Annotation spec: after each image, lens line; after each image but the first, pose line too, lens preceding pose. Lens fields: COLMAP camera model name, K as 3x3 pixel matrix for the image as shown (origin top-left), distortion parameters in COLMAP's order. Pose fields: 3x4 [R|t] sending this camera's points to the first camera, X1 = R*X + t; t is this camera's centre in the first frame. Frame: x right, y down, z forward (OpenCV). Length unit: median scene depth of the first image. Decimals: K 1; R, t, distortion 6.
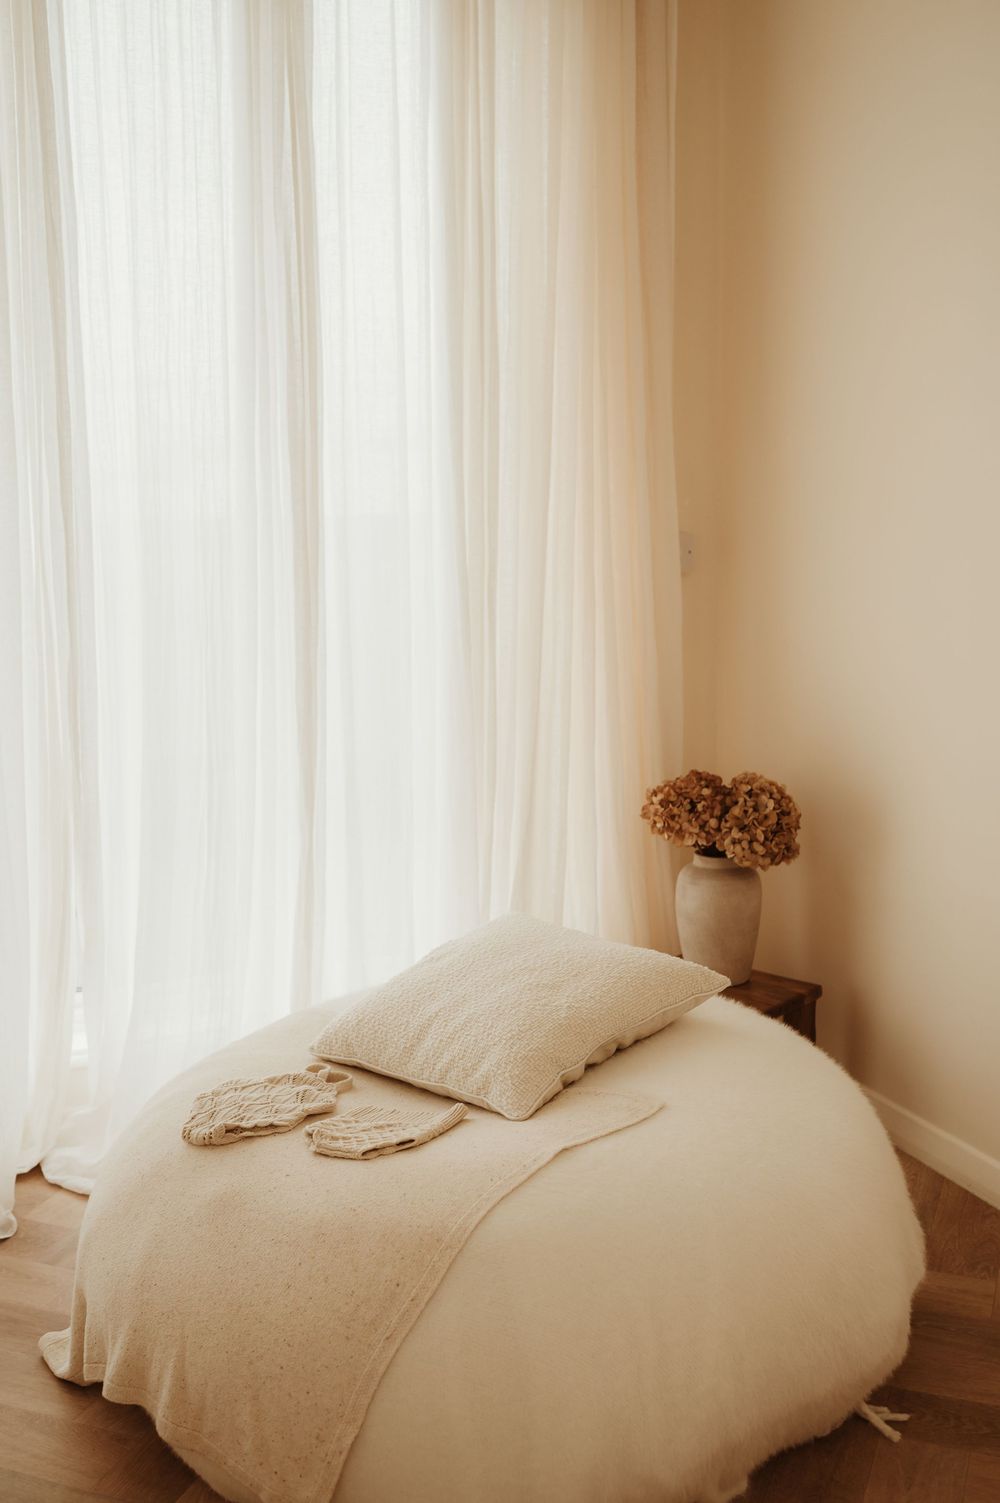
lens RADIAL K [[1496.0, 0, 500.0], [0, 1496.0, 751.5], [0, 0, 1]] dist [-0.007582, -0.002306]
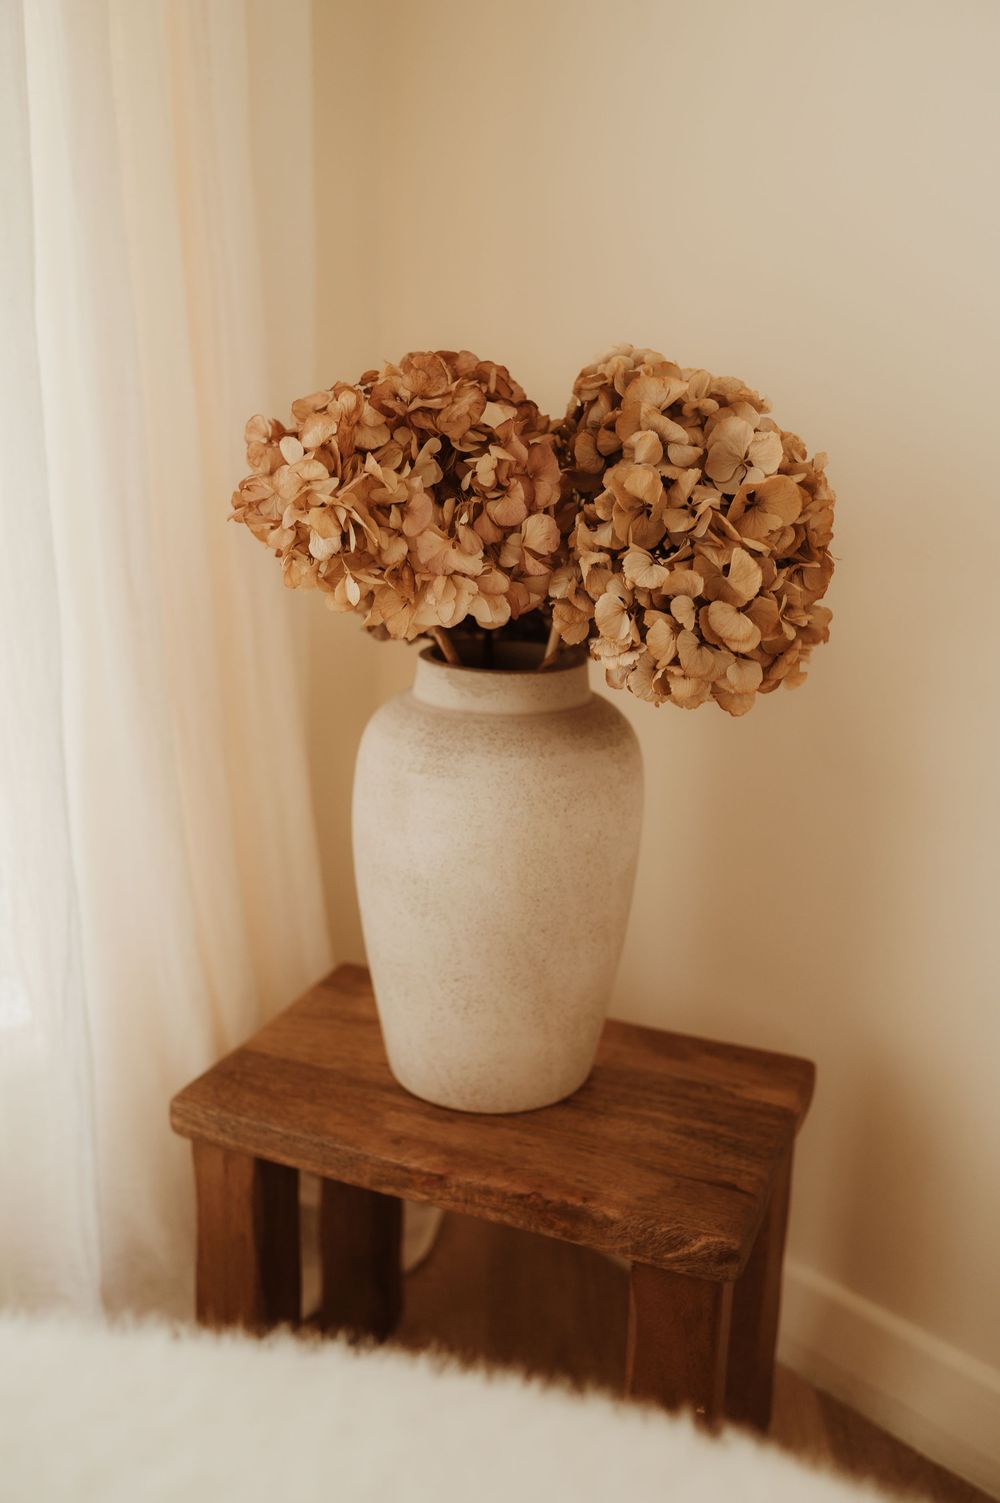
lens RADIAL K [[1496.0, 0, 500.0], [0, 1496.0, 751.5], [0, 0, 1]] dist [-0.007582, -0.002306]
pose [[0.936124, -0.057310, 0.346970, 0.047075], [0.015475, 0.992389, 0.122166, 0.053247], [-0.351330, -0.108993, 0.929886, 0.762682]]
